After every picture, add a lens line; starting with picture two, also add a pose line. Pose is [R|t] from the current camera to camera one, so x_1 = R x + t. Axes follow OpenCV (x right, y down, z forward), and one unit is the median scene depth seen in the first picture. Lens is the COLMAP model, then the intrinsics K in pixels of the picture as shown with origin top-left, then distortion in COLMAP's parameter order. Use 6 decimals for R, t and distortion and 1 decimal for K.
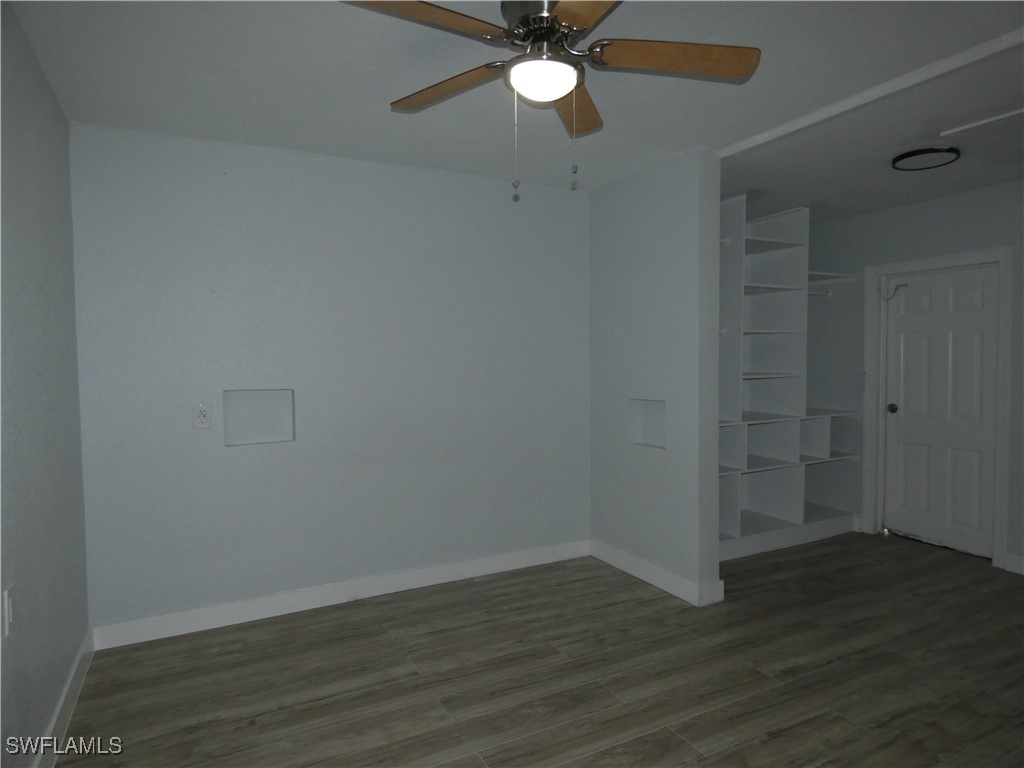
lens RADIAL K [[602.1, 0, 512.0], [0, 602.1, 384.0], [0, 0, 1]] dist [-0.006733, 0.001799]
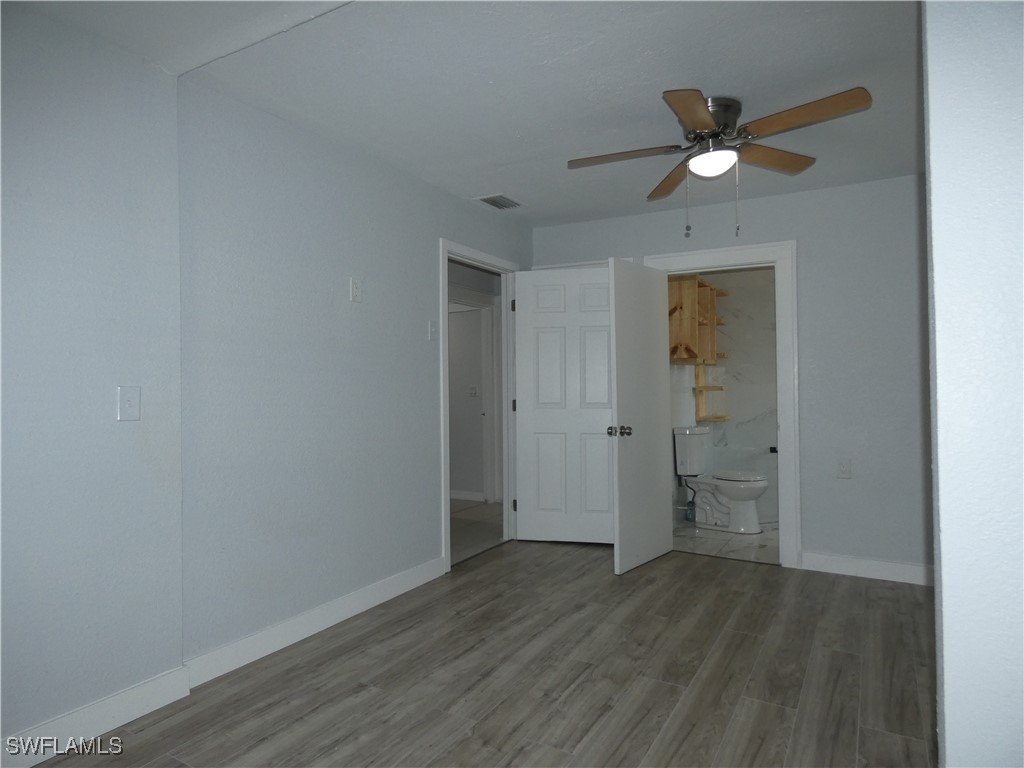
lens RADIAL K [[602.1, 0, 512.0], [0, 602.1, 384.0], [0, 0, 1]] dist [-0.006733, 0.001799]
pose [[-0.845094, 0.015472, -0.534394, 1.092934], [-0.002806, 0.999439, 0.033373, -0.008253], [0.534610, 0.029703, -0.844577, 1.728790]]
